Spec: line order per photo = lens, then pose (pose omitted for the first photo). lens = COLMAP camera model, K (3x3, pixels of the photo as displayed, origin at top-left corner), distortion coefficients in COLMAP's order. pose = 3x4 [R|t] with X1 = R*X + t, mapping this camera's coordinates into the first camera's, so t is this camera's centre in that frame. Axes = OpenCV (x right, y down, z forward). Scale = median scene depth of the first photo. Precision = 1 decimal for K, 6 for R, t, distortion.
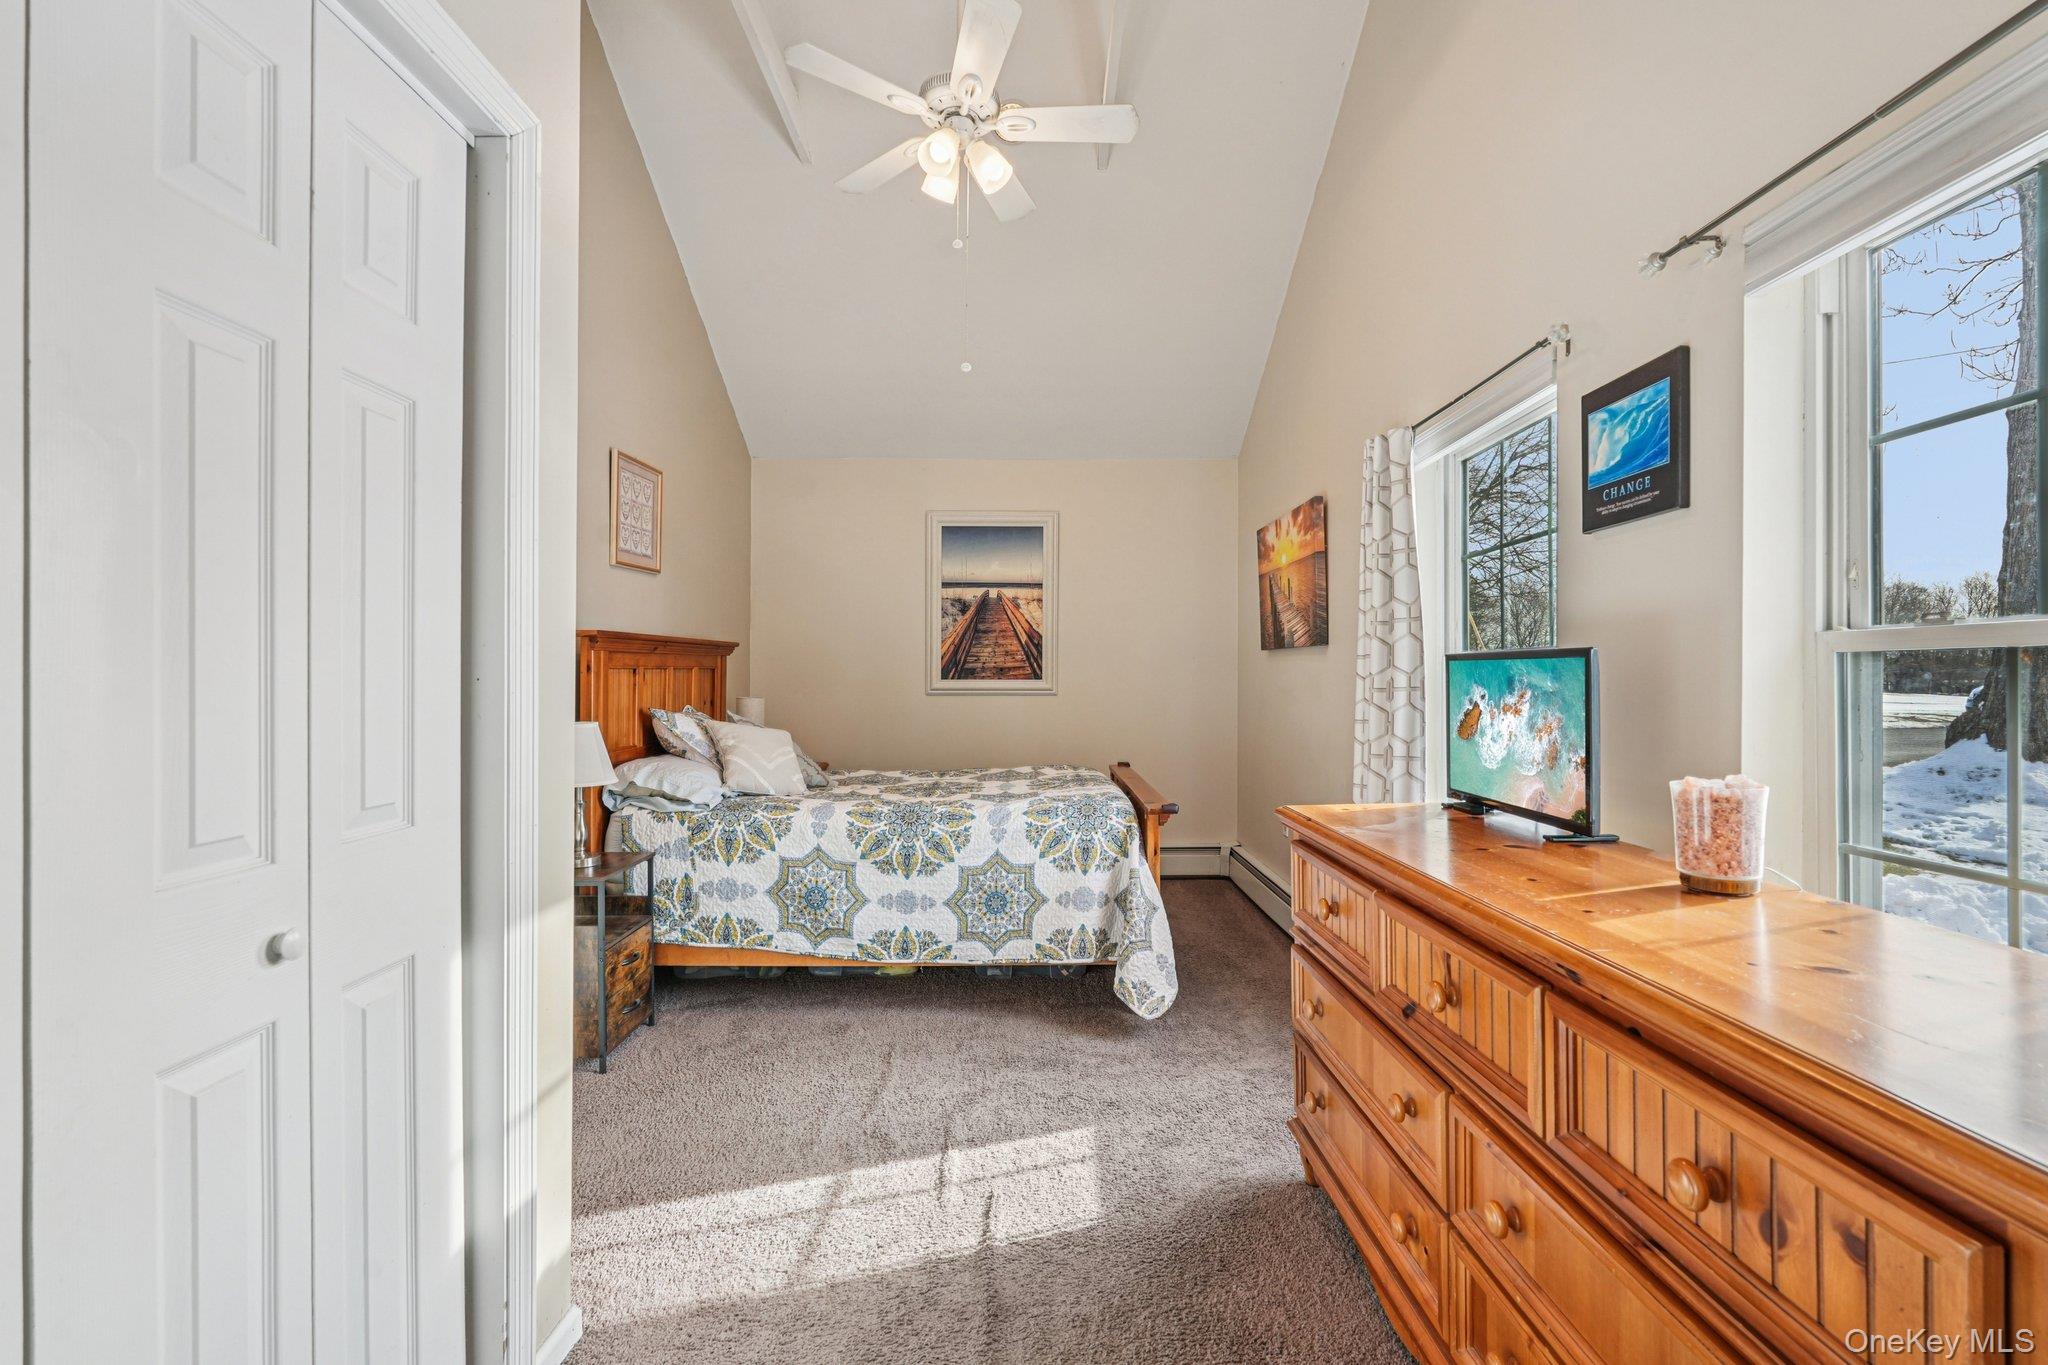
lens RADIAL K [[939.0, 0, 1021.2], [0, 939.0, 650.9], [0, 0, 1]] dist [-0.015181, 0.010112]
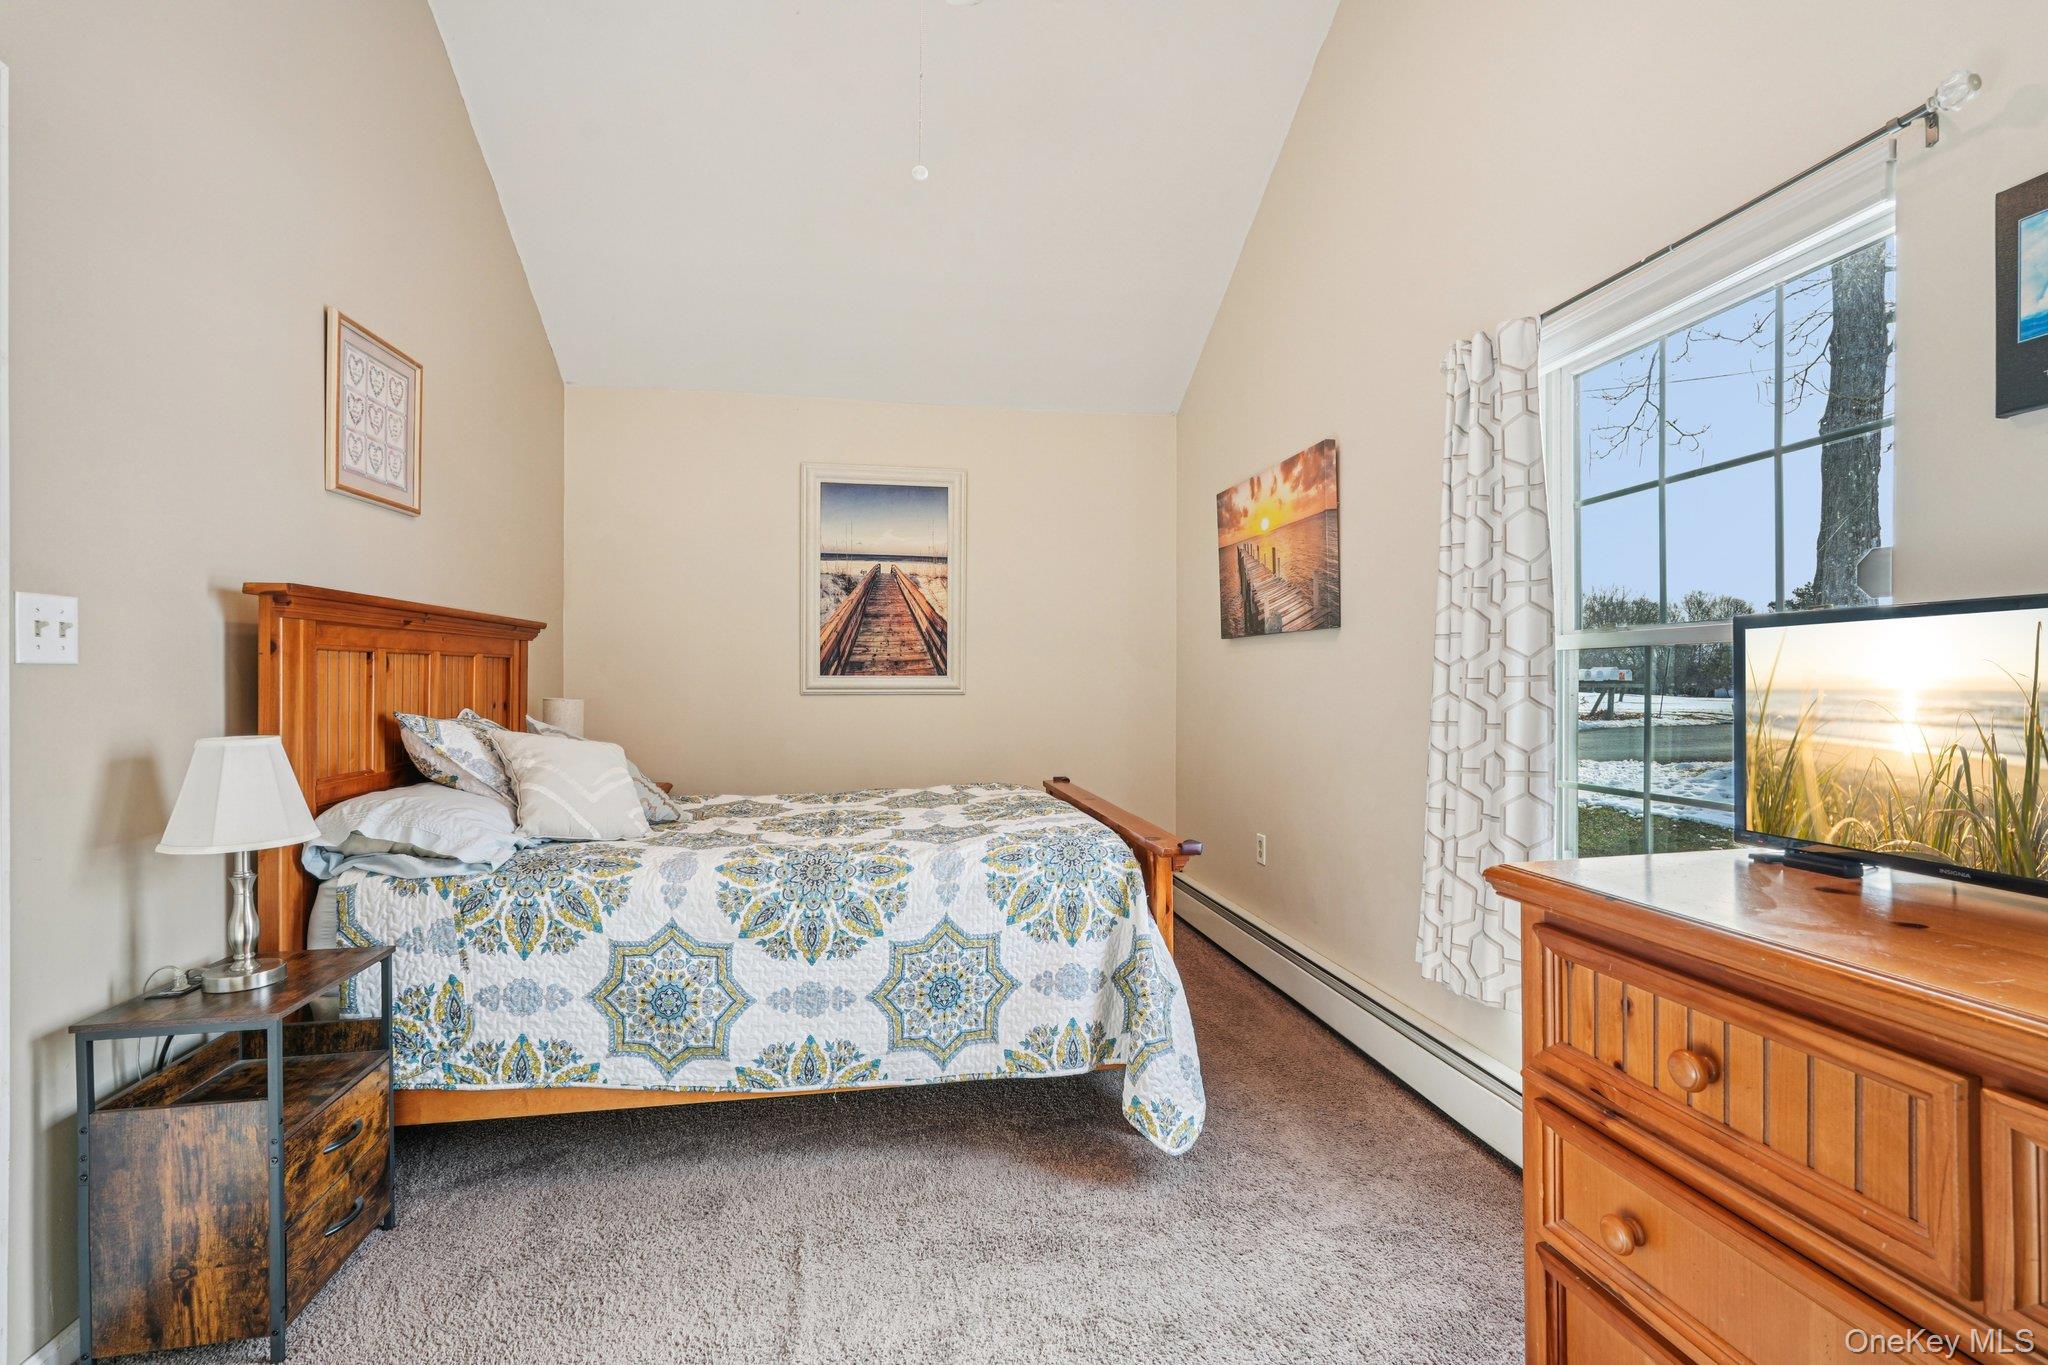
lens RADIAL K [[928.8, 0, 1022.8], [0, 928.8, 671.3], [0, 0, 1]] dist [-0.015382, 0.009997]
pose [[0.984552, 0.000940, 0.175090, -0.089338], [-0.003851, 0.999860, 0.016284, 0.022530], [-0.175050, -0.016706, 0.984418, 0.326065]]
